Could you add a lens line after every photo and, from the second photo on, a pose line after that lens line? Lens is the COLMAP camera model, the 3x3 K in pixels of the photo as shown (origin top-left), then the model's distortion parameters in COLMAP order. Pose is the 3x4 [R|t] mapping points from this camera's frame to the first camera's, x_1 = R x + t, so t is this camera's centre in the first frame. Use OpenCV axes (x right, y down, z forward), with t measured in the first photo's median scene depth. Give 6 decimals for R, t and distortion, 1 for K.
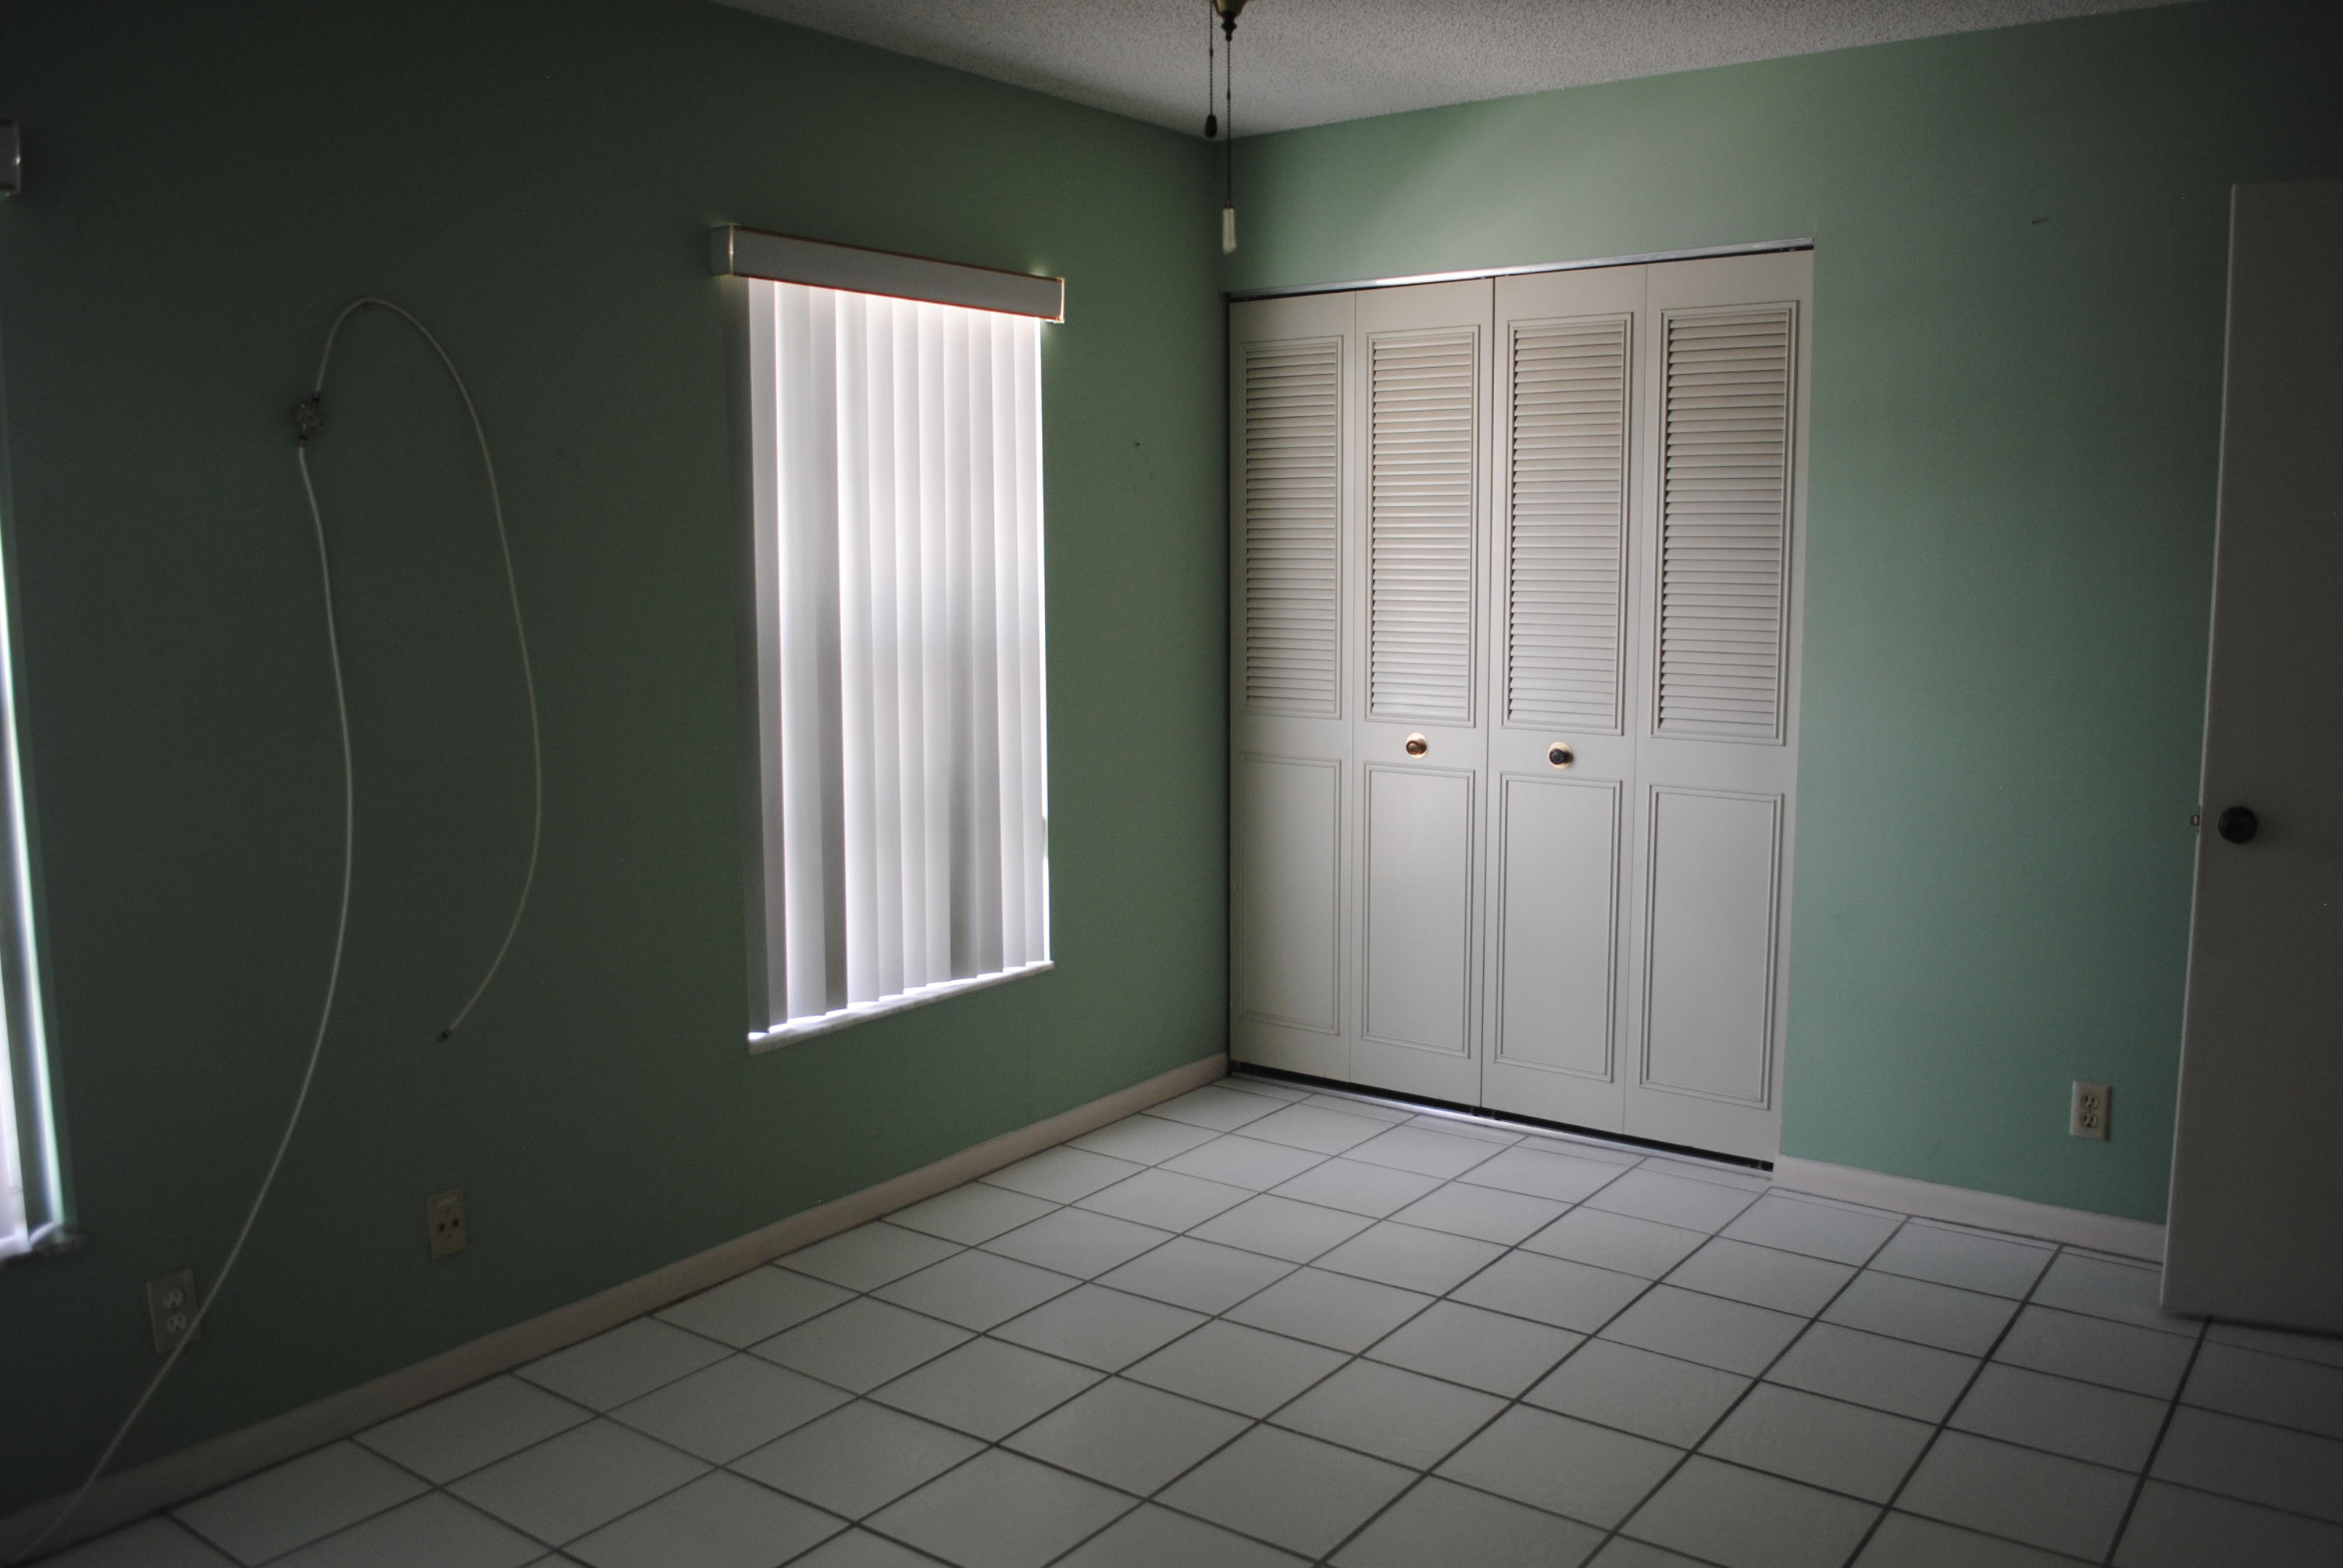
lens RADIAL K [[1882.0, 0, 1171.5], [0, 1882.0, 784.0], [0, 0, 1]] dist [-0.073841, 0.003358]
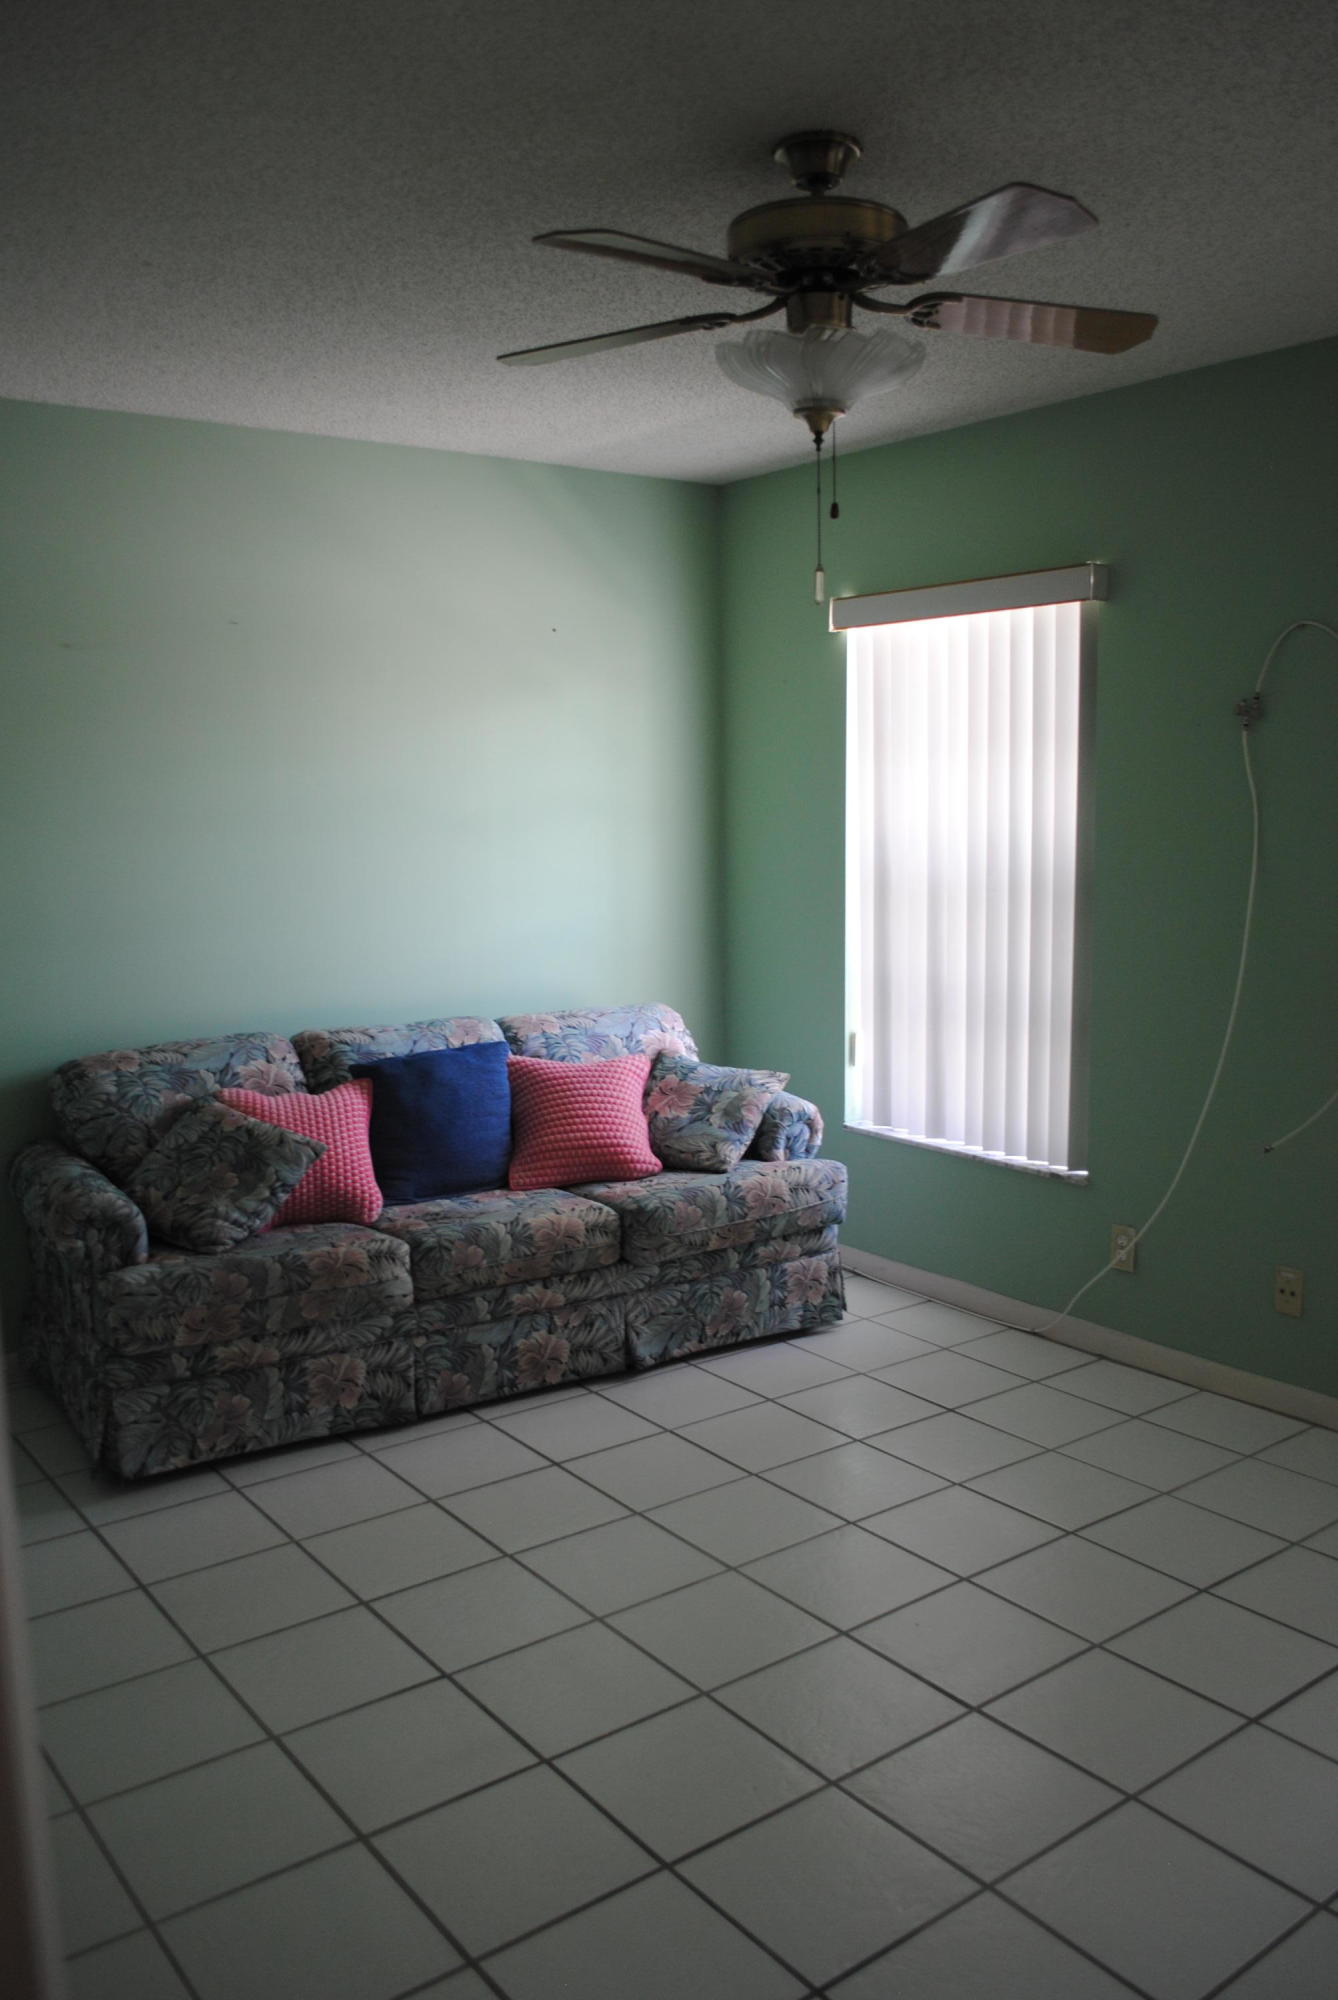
lens RADIAL K [[1606.6, 0, 669.0], [0, 1606.6, 1000.0], [0, 0, 1]] dist [-0.073841, 0.003358]
pose [[-0.245045, 0.102264, -0.964103, 0.982874], [-0.126086, 0.982615, 0.136274, -0.089892], [0.961278, 0.154953, -0.227891, 0.945737]]
